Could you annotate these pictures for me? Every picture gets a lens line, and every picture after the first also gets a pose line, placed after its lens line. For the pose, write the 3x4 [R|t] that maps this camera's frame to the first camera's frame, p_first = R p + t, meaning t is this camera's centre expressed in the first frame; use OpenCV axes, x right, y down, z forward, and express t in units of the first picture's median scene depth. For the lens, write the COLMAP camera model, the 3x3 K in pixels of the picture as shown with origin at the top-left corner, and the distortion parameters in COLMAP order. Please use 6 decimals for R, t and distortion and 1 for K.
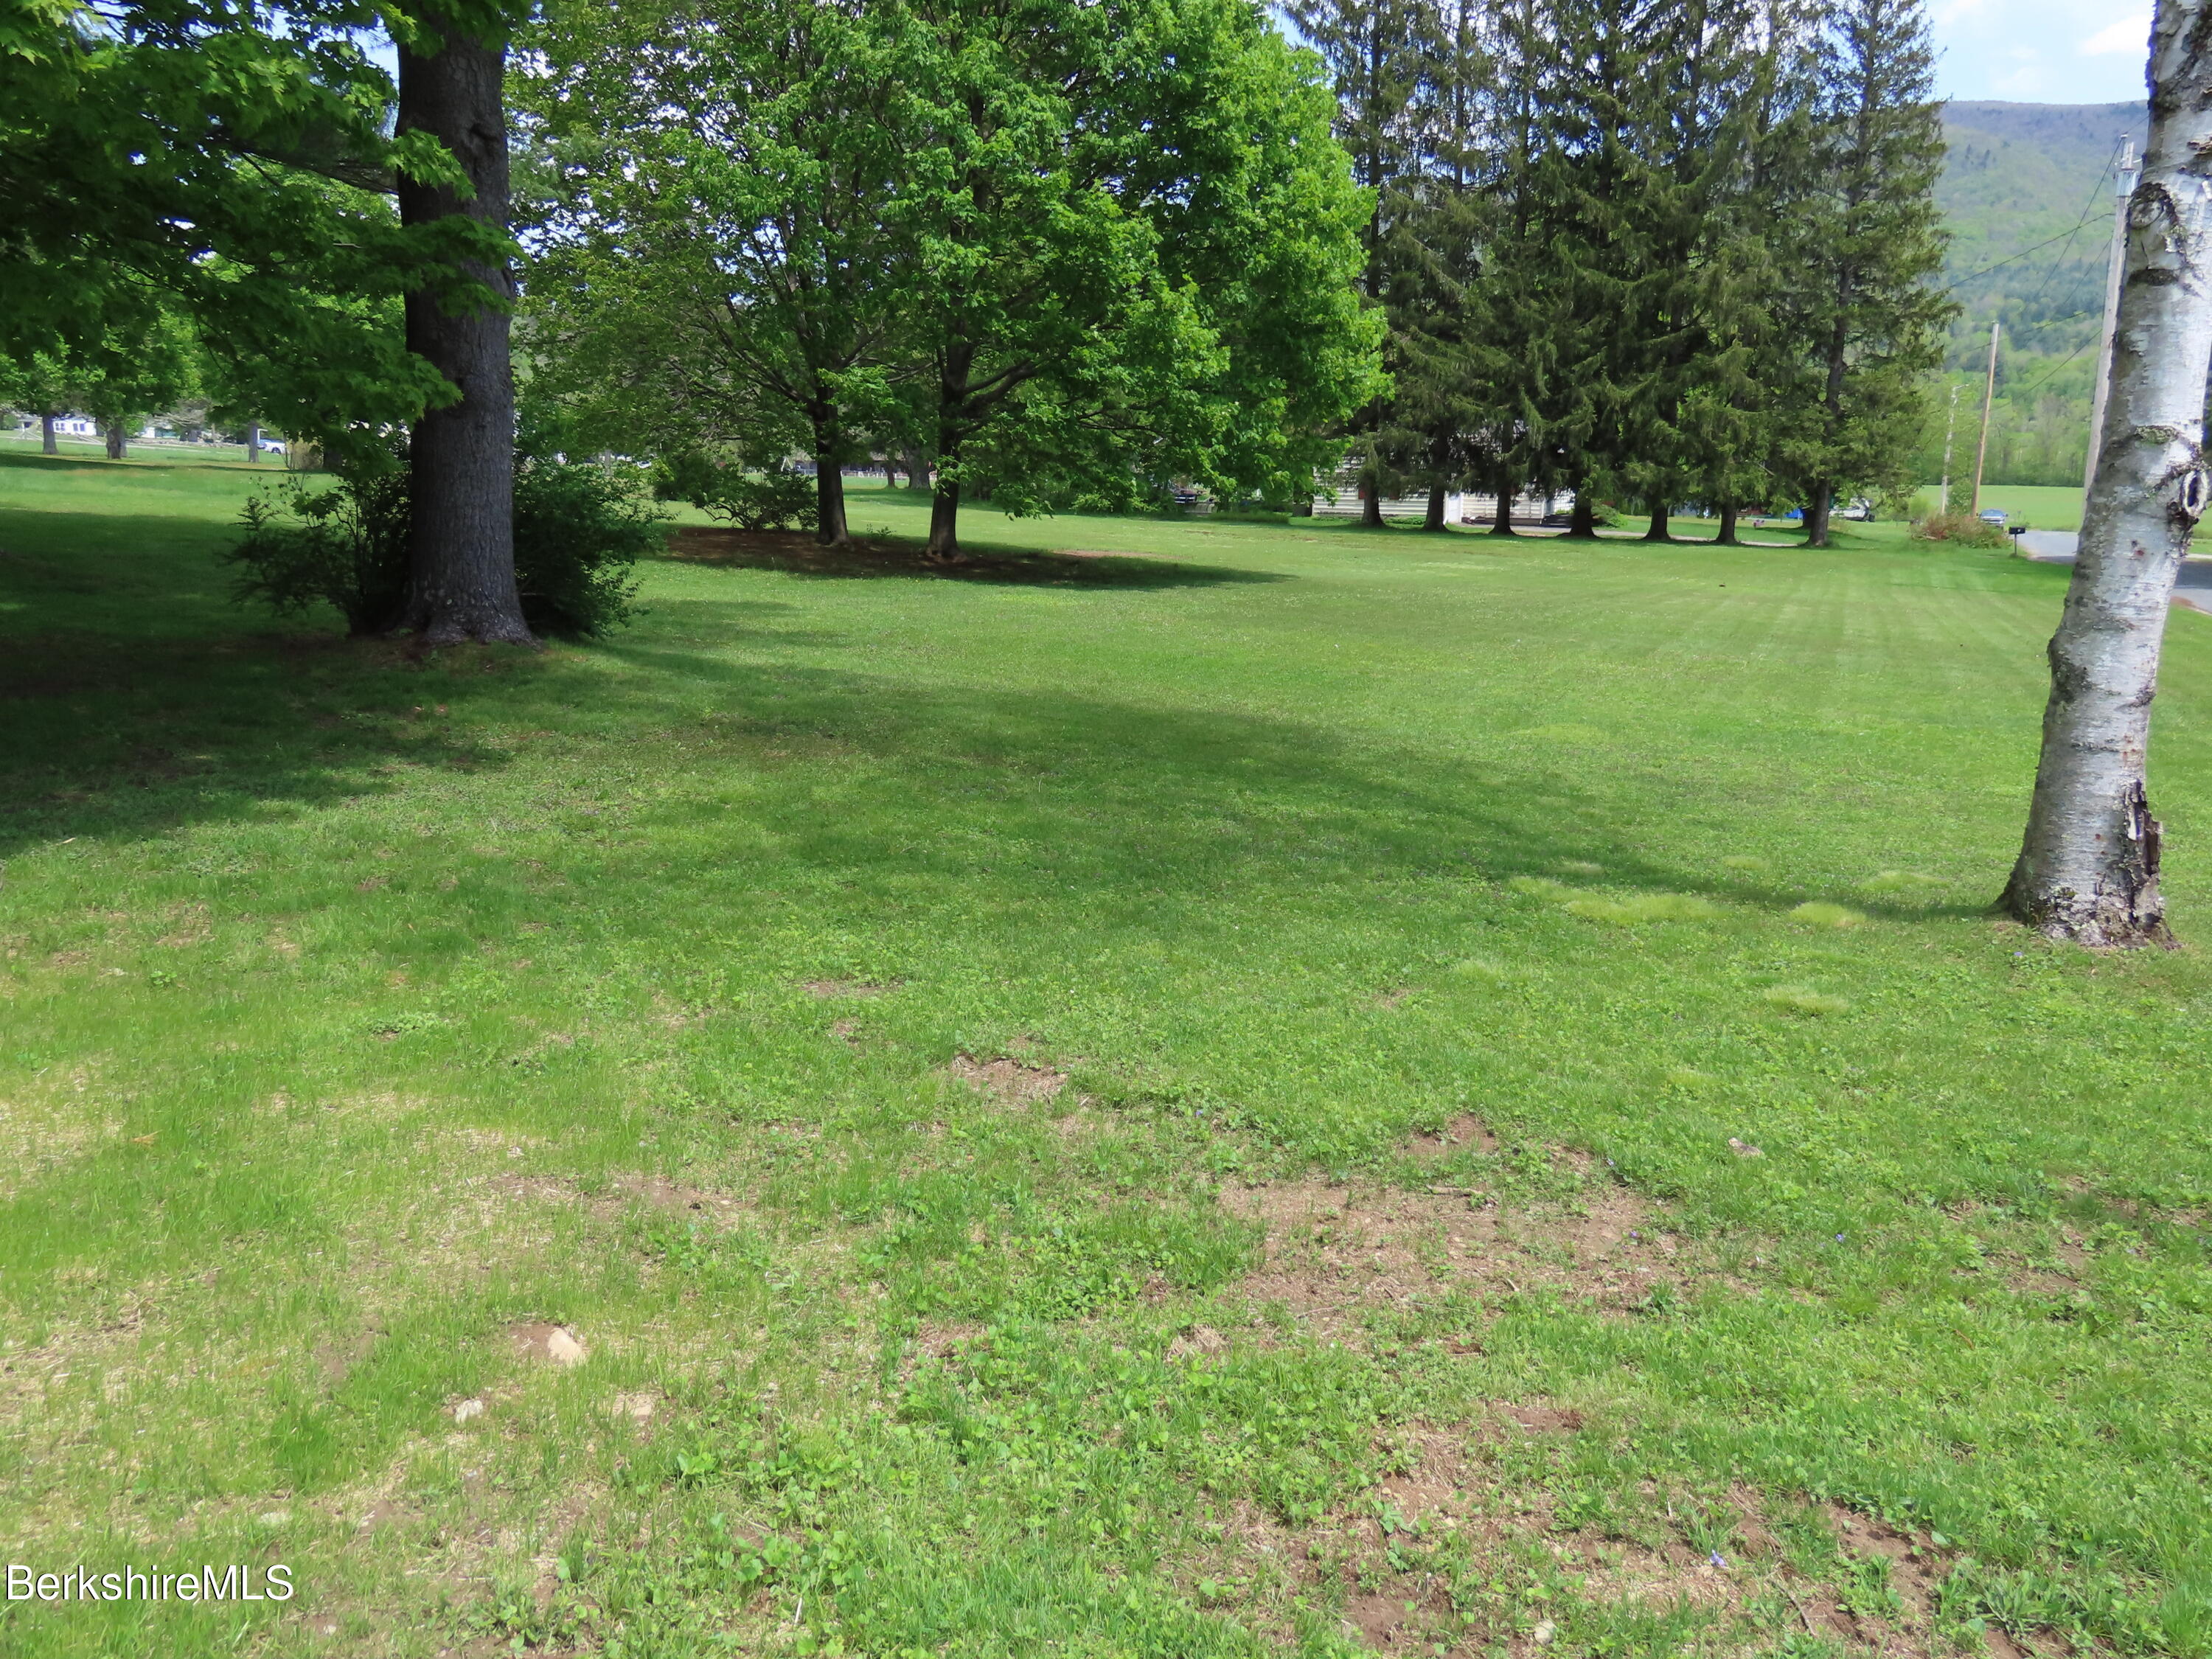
lens RADIAL K [[1567.0, 0, 1106.0], [0, 1567.0, 829.5], [0, 0, 1]] dist [-0.024510, -0.000034]
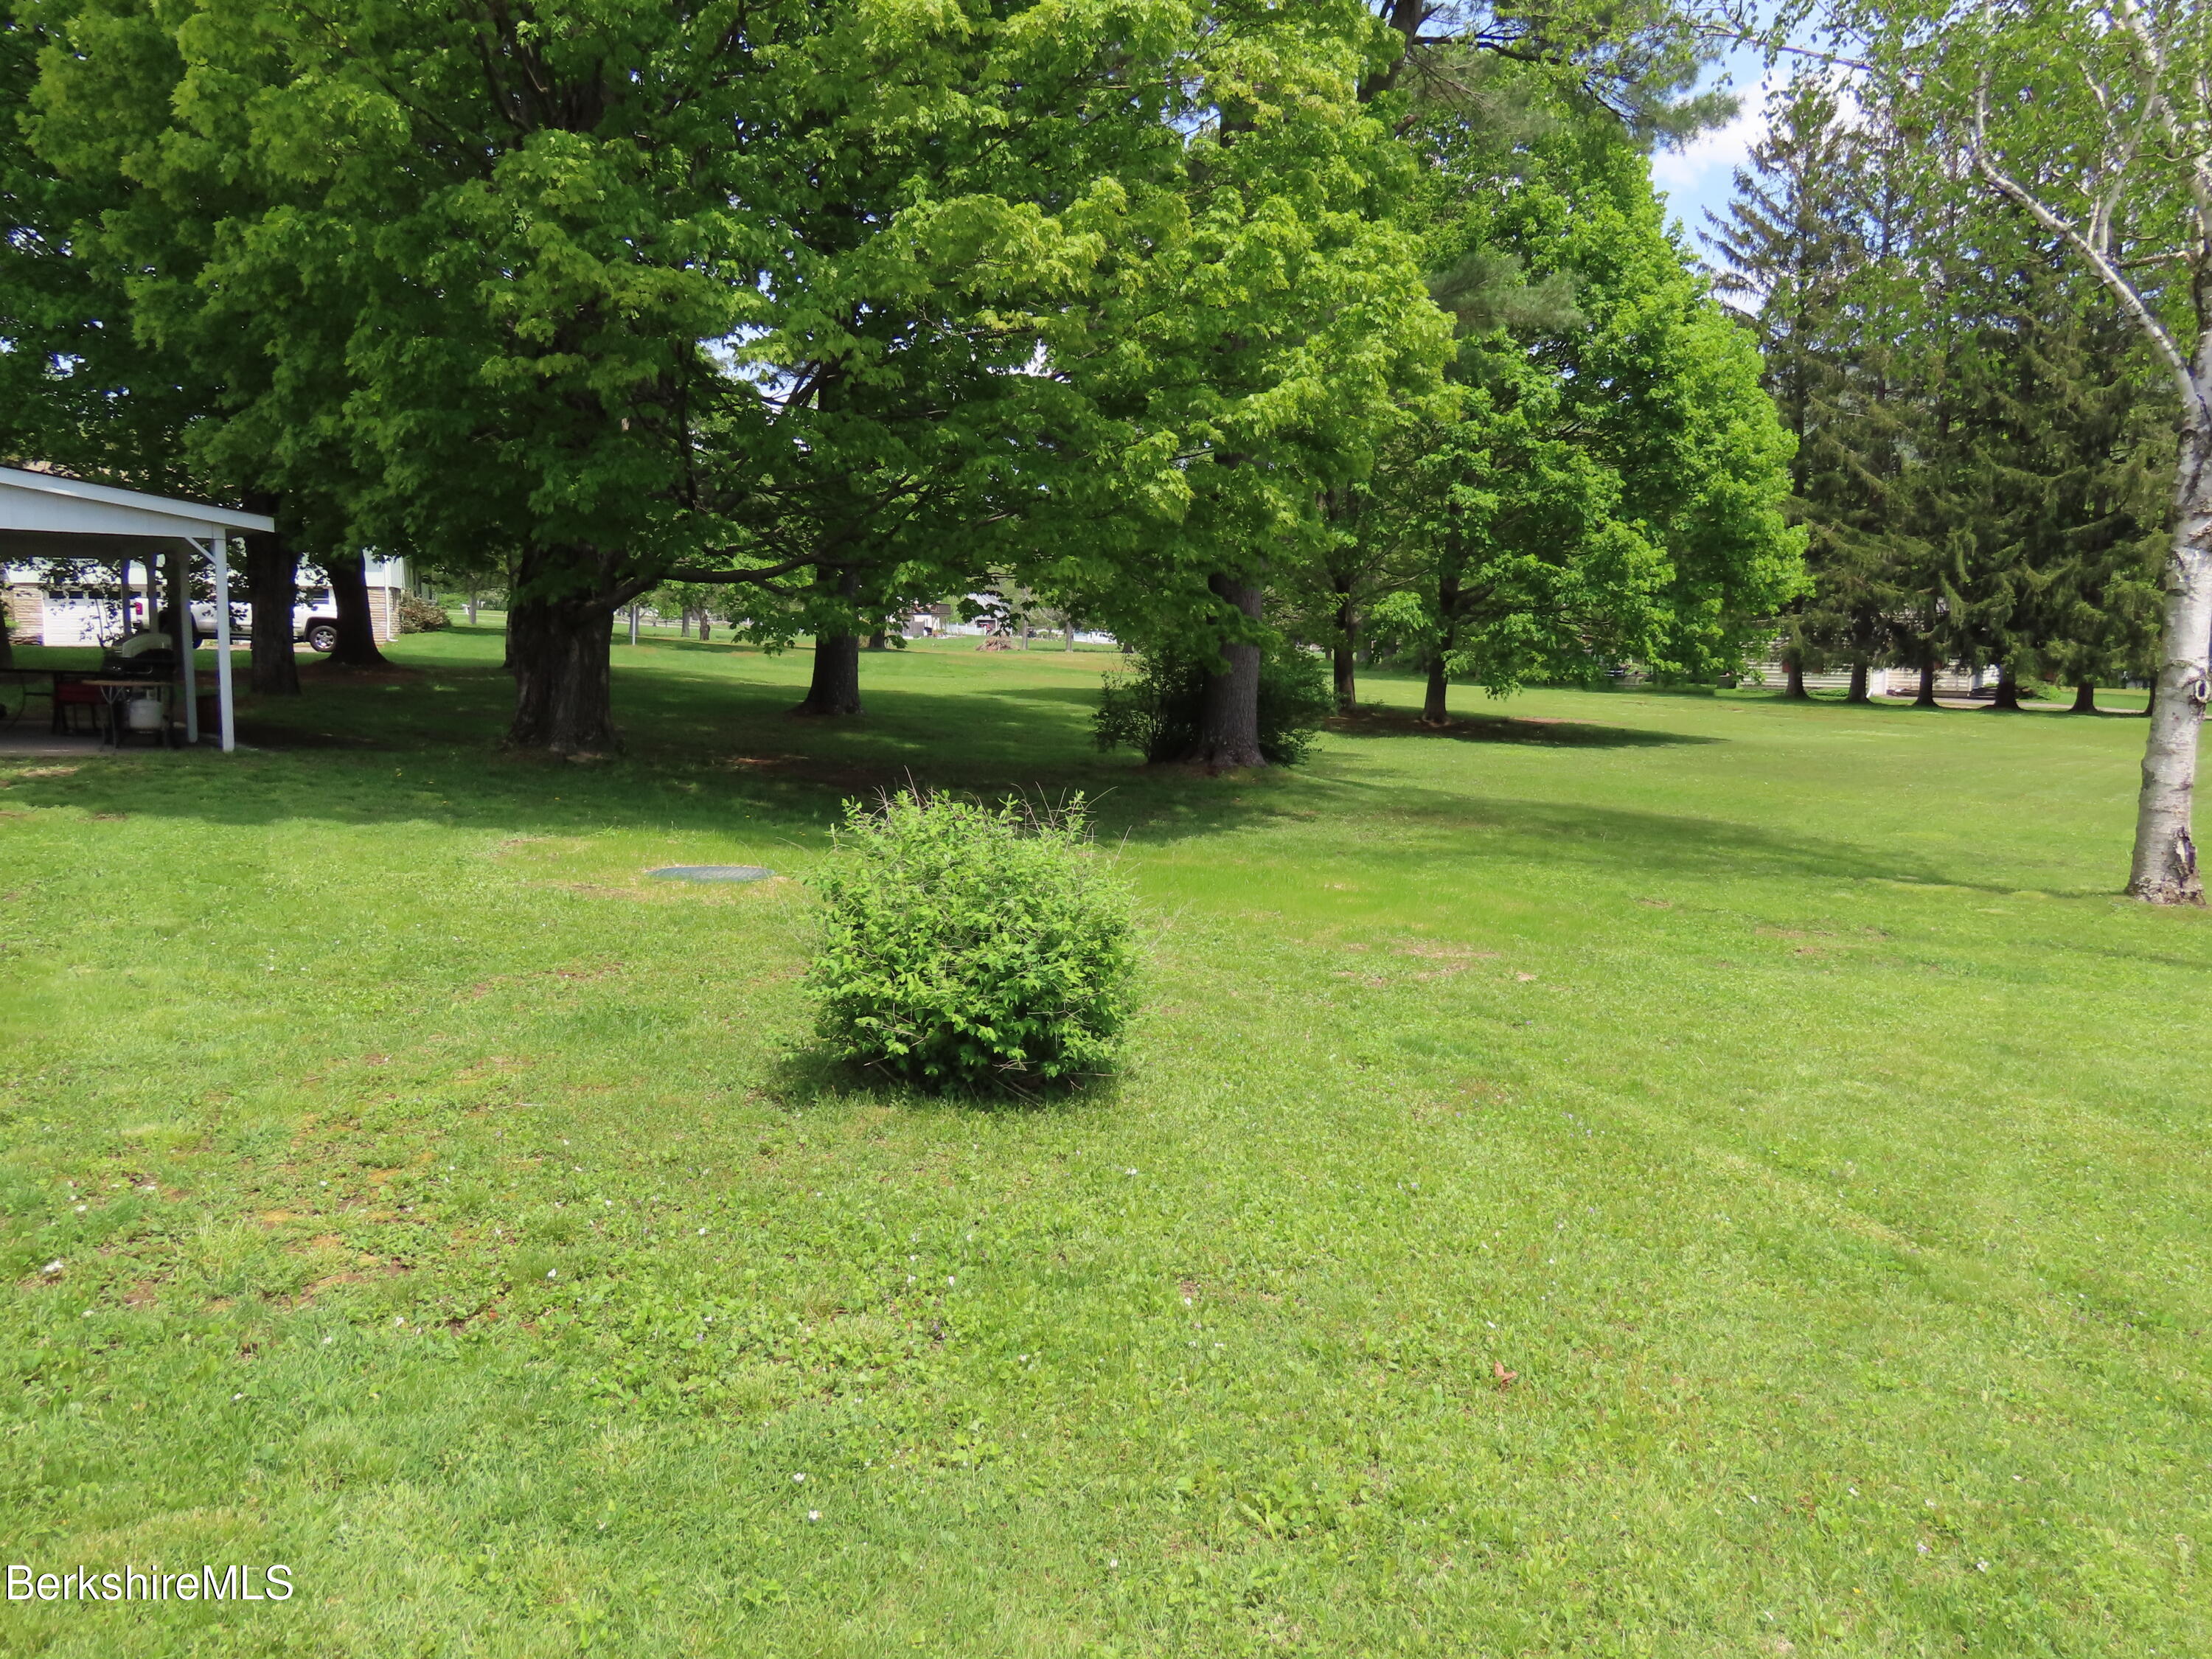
lens RADIAL K [[1734.1, 0, 1103.3], [0, 1734.1, 833.0], [0, 0, 1]] dist [0.030737, -0.064297]
pose [[0.977329, 0.021709, -0.210612, -0.047198], [-0.044865, 0.993375, -0.105796, 0.052513], [0.206920, 0.112847, 0.971828, -0.284885]]
